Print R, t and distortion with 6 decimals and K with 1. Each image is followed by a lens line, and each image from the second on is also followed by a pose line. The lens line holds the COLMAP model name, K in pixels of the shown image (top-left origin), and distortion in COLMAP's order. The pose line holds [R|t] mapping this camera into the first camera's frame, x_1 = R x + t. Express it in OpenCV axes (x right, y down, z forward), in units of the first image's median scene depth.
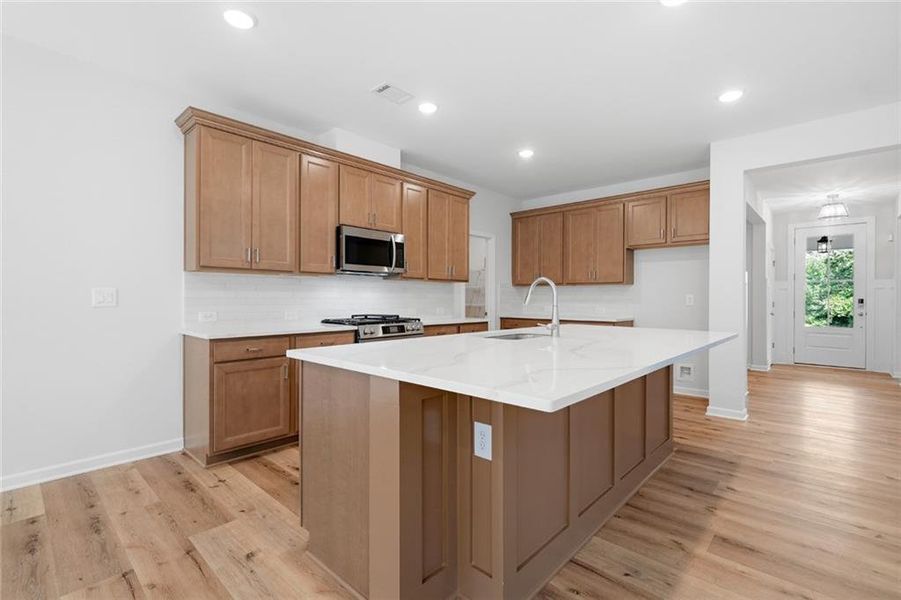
lens RADIAL K [[396.8, 0, 450.5], [0, 396.8, 300.0], [0, 0, 1]] dist [-0.000975, -0.000084]
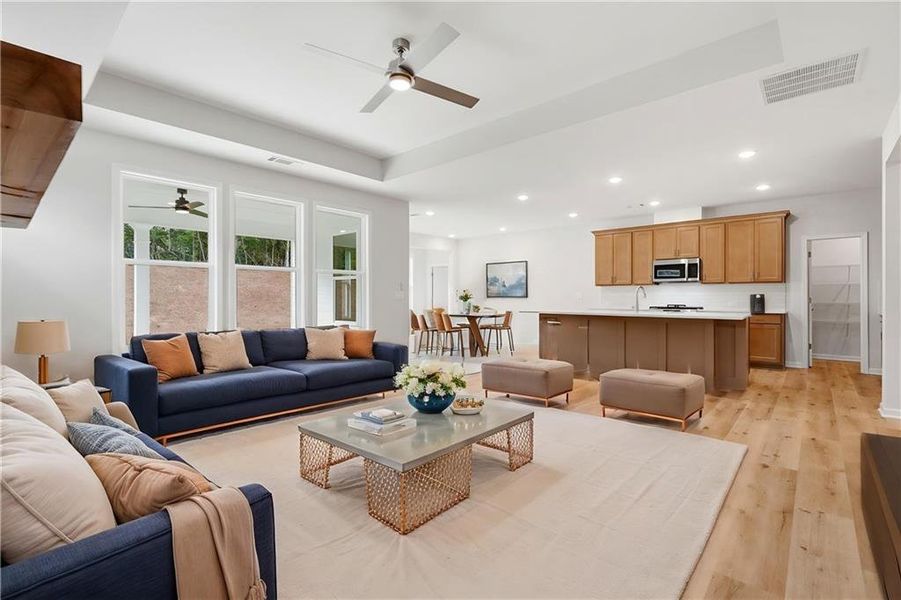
lens RADIAL K [[414.9, 0, 448.8], [0, 414.9, 296.9], [0, 0, 1]] dist [-0.001320, -0.000173]
pose [[0.025276, -0.012841, -0.999598, 1.565599], [-0.012494, 0.999835, -0.013160, 0.037265], [0.999602, 0.012822, 0.025112, -0.120145]]
